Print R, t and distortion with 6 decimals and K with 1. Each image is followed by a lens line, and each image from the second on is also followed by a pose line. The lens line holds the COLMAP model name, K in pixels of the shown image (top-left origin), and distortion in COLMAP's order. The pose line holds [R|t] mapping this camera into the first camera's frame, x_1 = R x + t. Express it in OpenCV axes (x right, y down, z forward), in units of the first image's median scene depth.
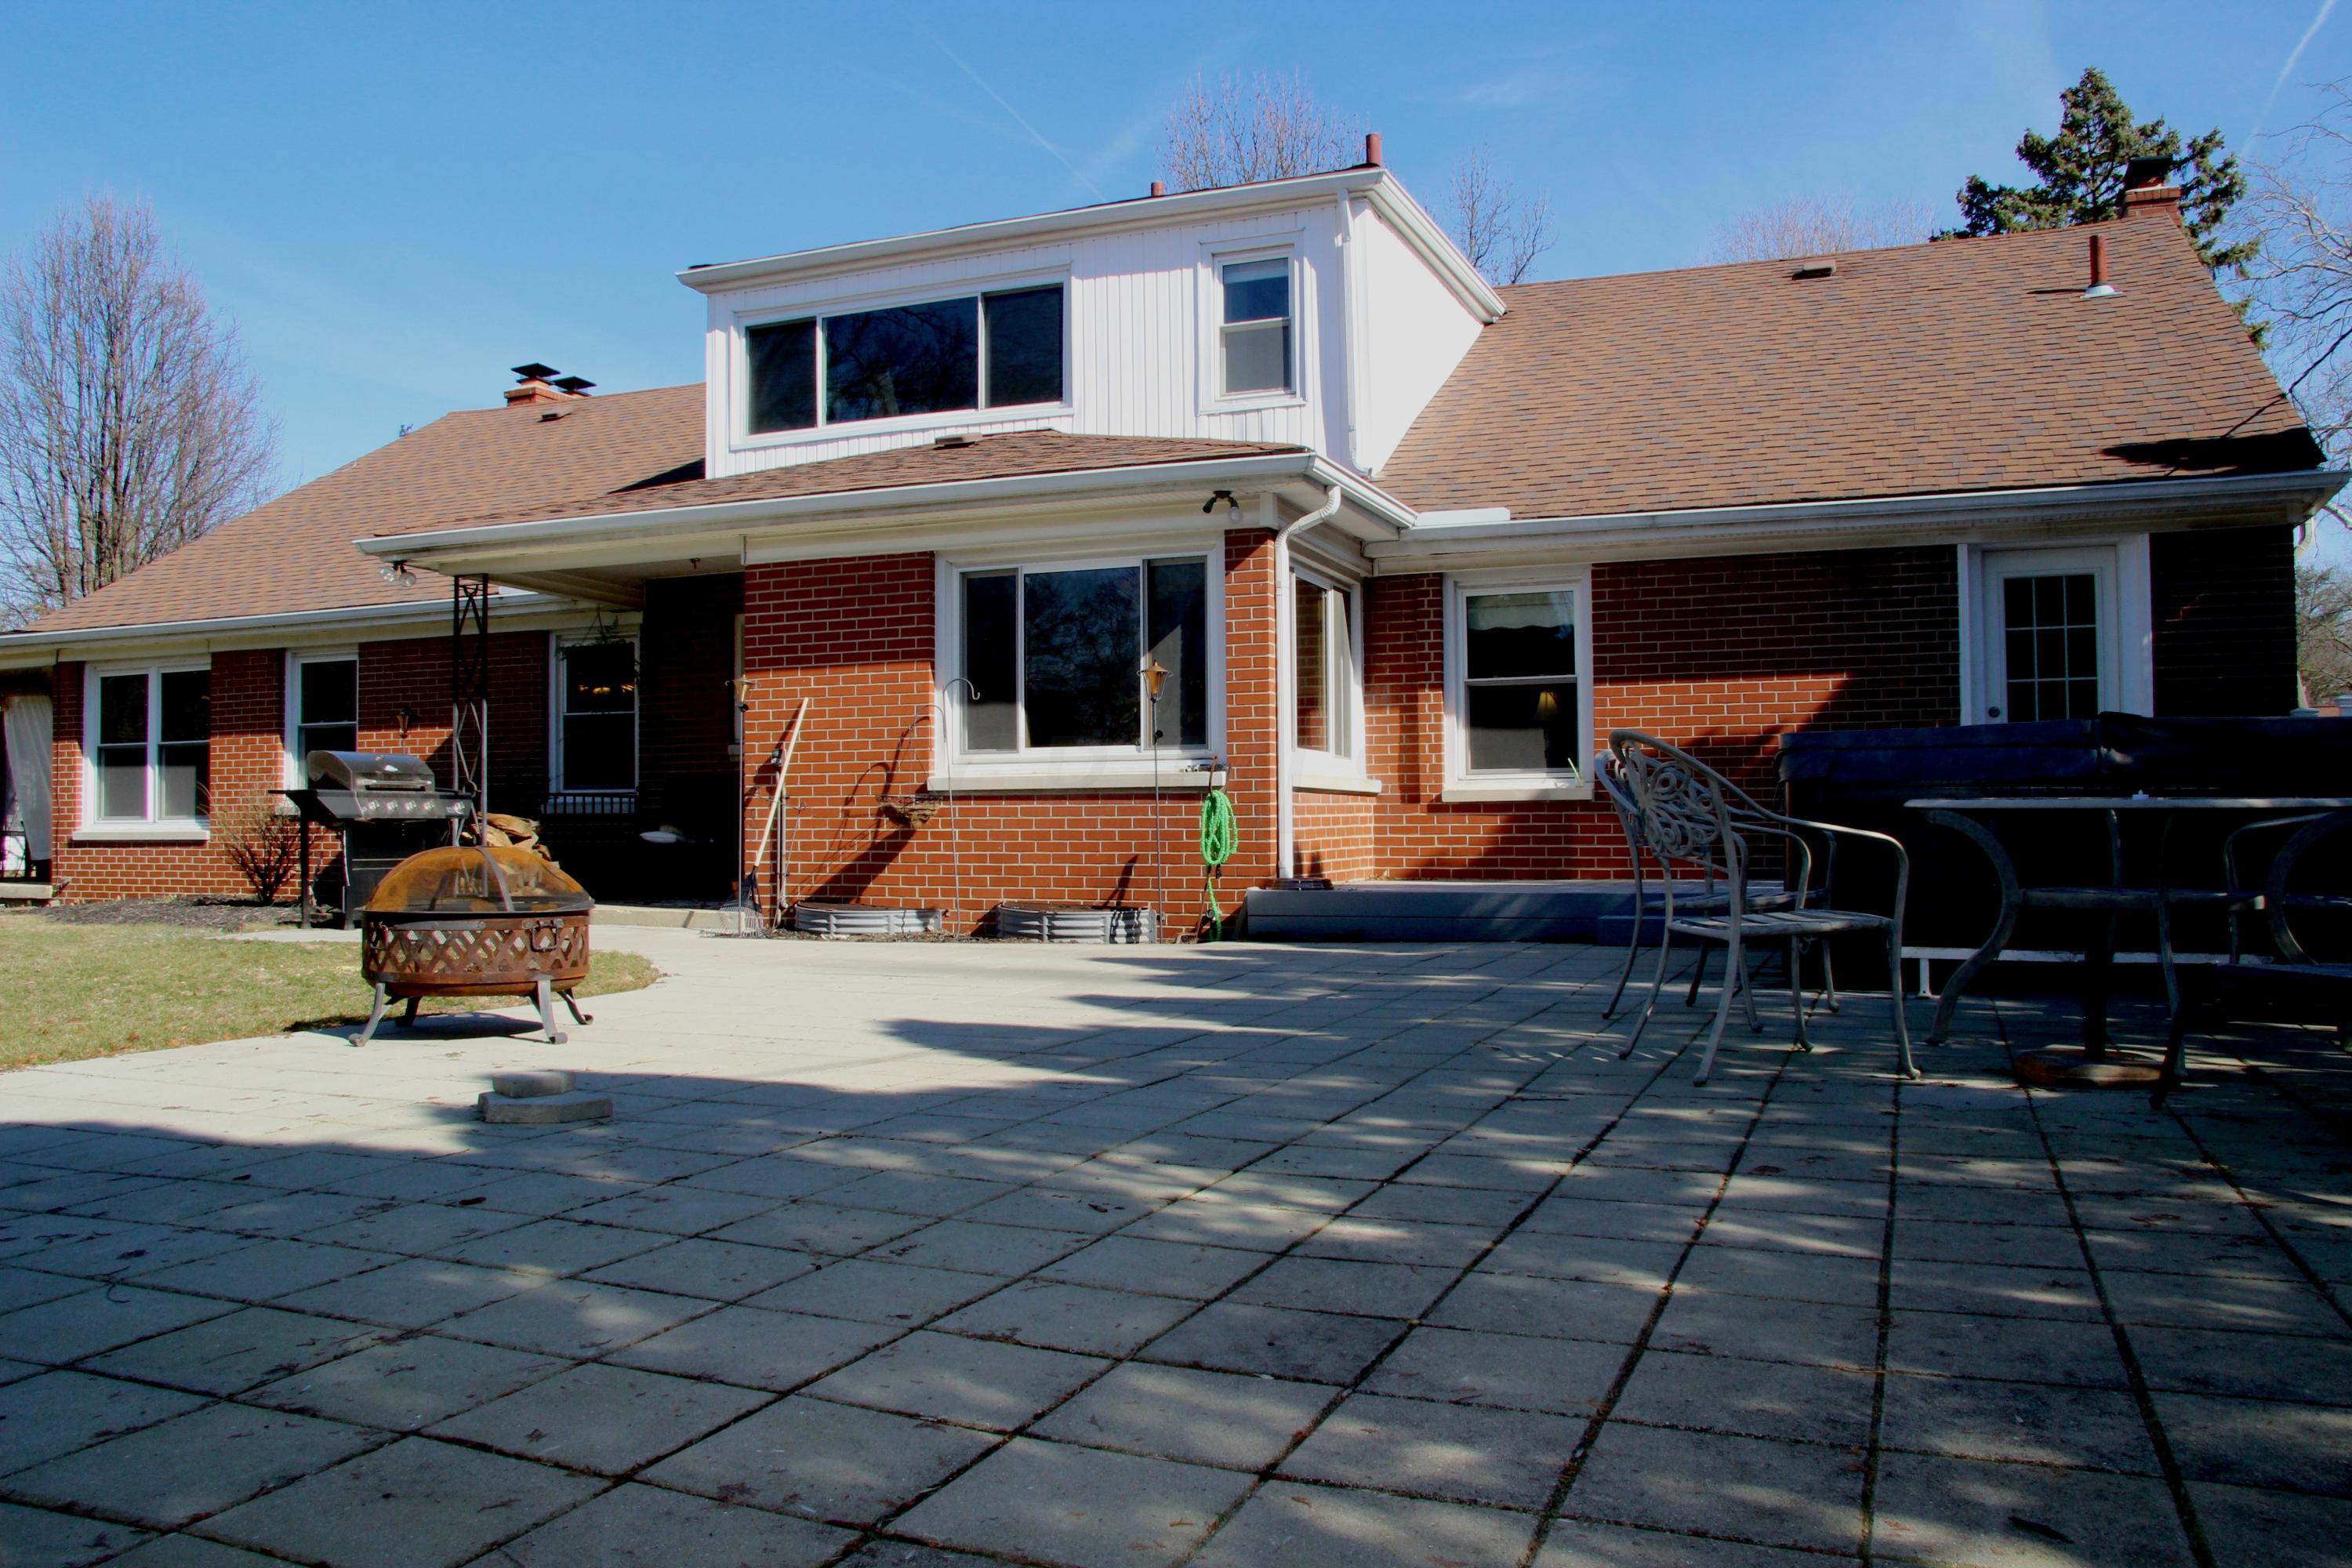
lens RADIAL K [[1878.2, 0, 1176.0], [0, 1878.2, 784.0], [0, 0, 1]] dist [-0.130843, 0.003782]
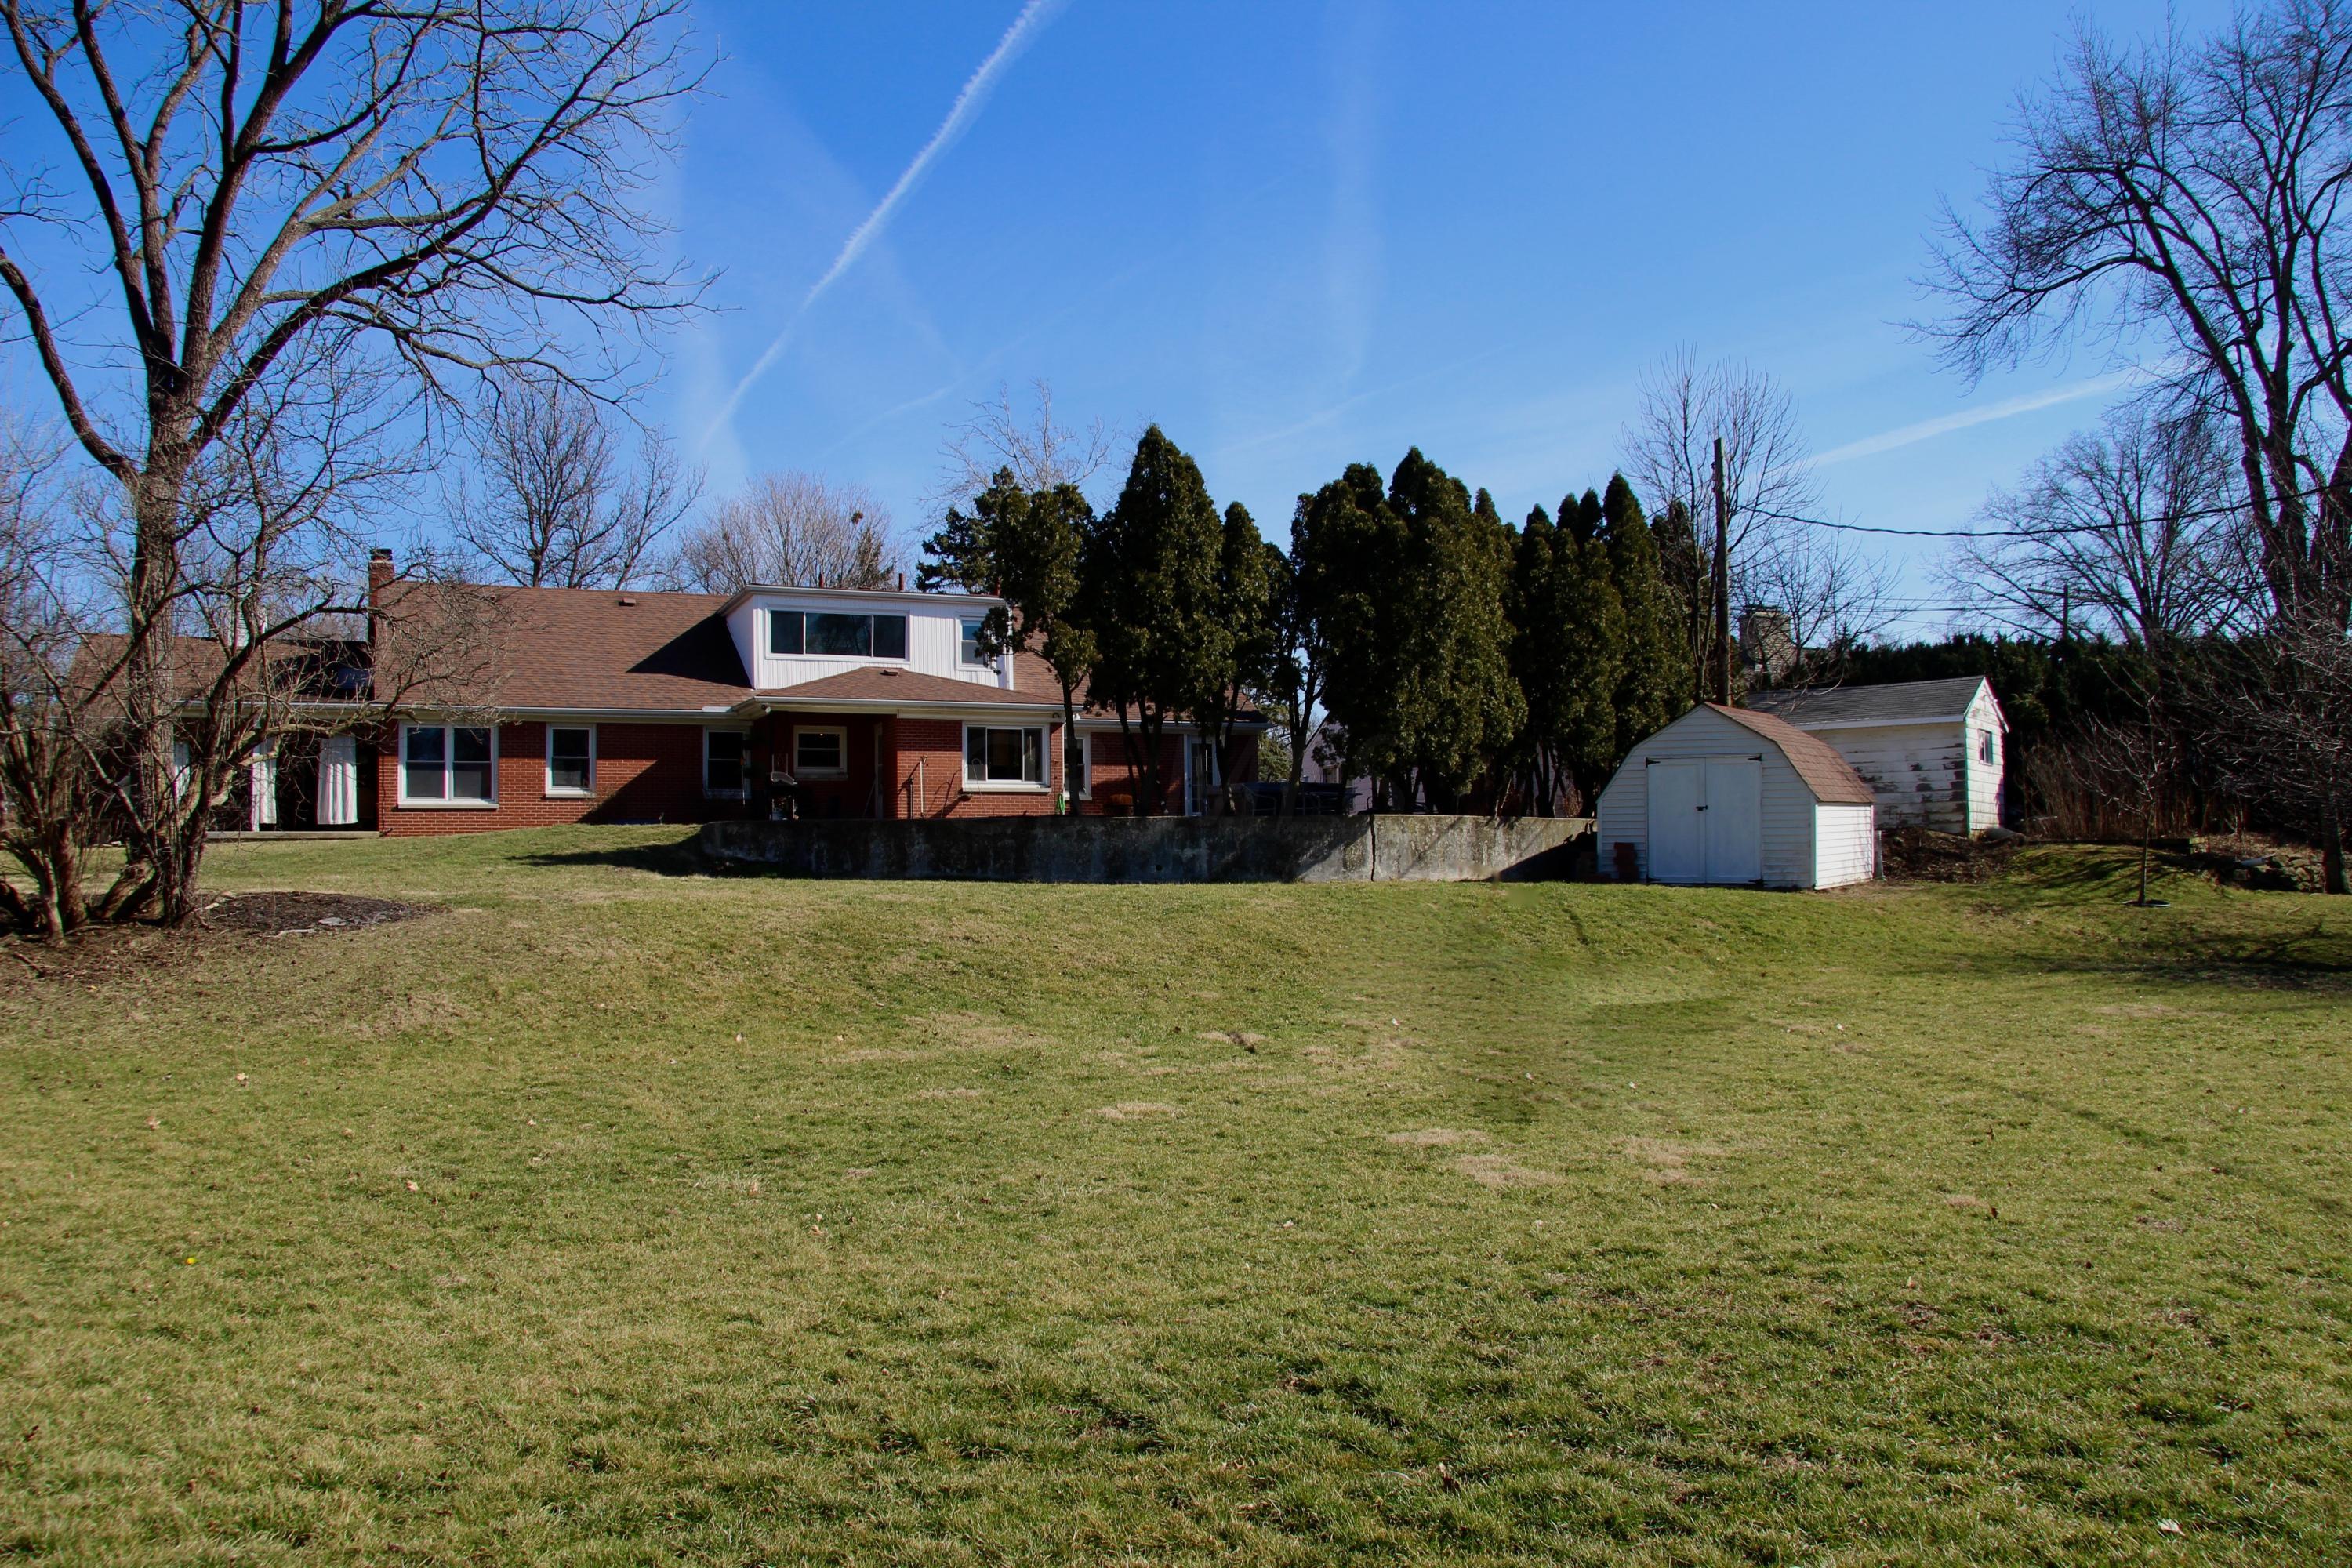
lens RADIAL K [[1878.2, 0, 1176.0], [0, 1878.2, 784.0], [0, 0, 1]] dist [-0.130843, 0.003782]
pose [[0.676986, 0.026429, 0.735522, -1.898382], [-0.009971, 0.999593, -0.026741, 0.062569], [-0.735929, 0.010769, 0.676973, -1.263858]]
